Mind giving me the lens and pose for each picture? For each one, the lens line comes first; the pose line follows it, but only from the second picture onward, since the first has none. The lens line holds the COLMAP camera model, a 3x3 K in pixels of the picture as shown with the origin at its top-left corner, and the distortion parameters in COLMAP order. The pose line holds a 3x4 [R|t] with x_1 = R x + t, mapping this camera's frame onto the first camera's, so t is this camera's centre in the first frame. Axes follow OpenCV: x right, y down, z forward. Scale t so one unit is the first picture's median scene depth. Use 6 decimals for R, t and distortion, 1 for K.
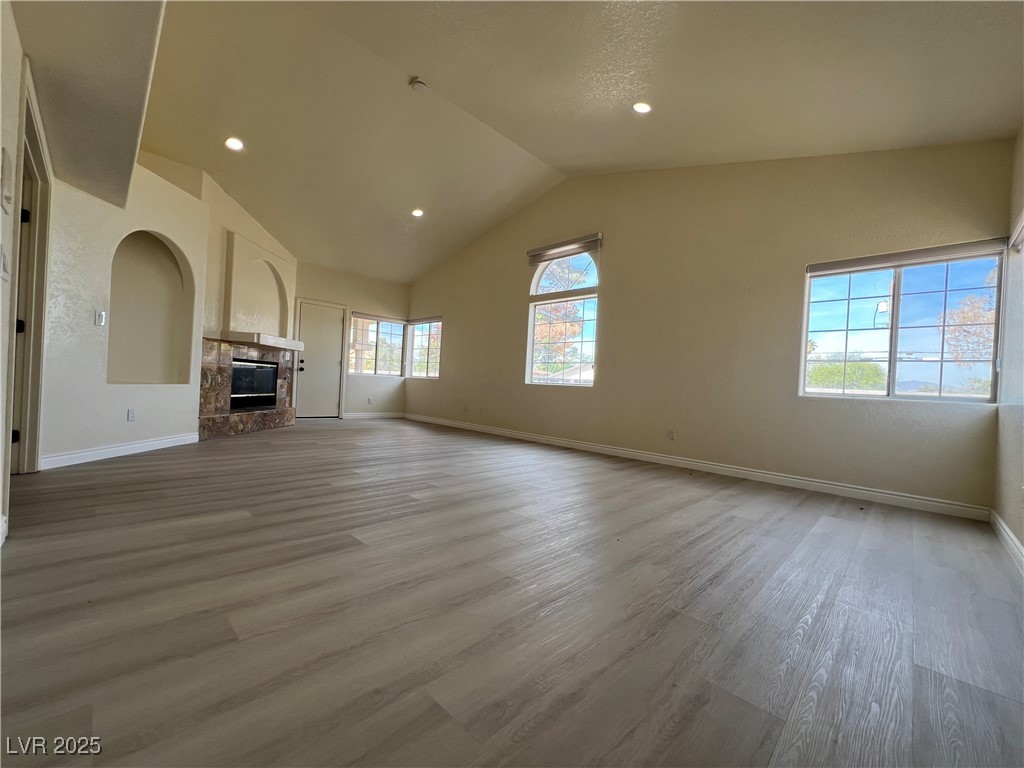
lens RADIAL K [[410.9, 0, 508.5], [0, 410.9, 387.8], [0, 0, 1]] dist [-0.002479, 0.000112]
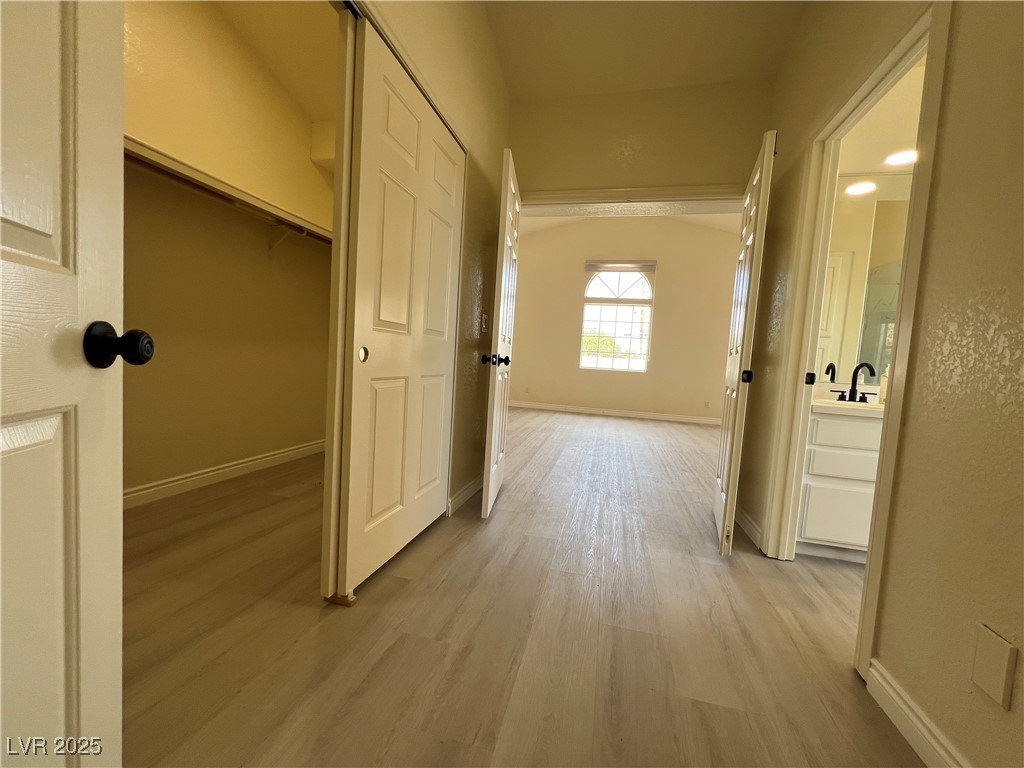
lens RADIAL K [[410.9, 0, 508.5], [0, 410.9, 387.8], [0, 0, 1]] dist [-0.002479, 0.000112]
pose [[0.861043, -0.025483, 0.507893, -0.881040], [-0.016332, 0.996843, 0.077703, -0.051691], [-0.508270, -0.075201, 0.857908, 0.044370]]
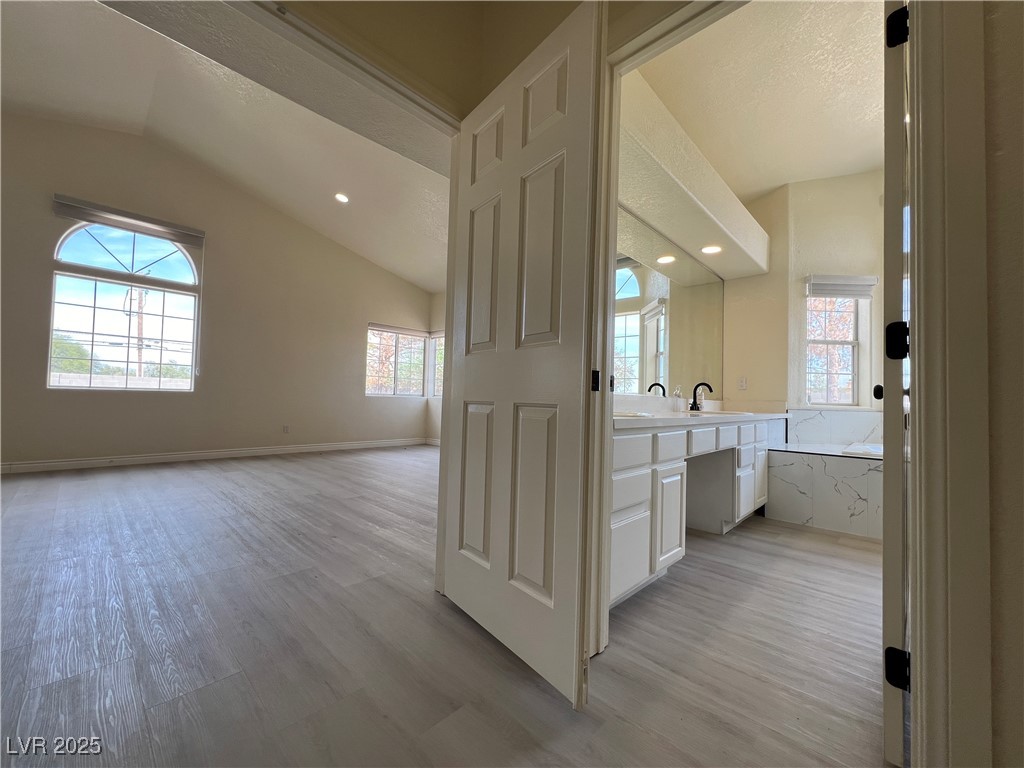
lens RADIAL K [[410.9, 0, 508.5], [0, 410.9, 387.8], [0, 0, 1]] dist [-0.002479, 0.000112]
pose [[-0.017173, -0.020126, 0.999650, -0.728273], [-0.008415, 0.999765, 0.019984, -0.037991], [-0.999817, -0.008069, -0.017339, 0.292724]]
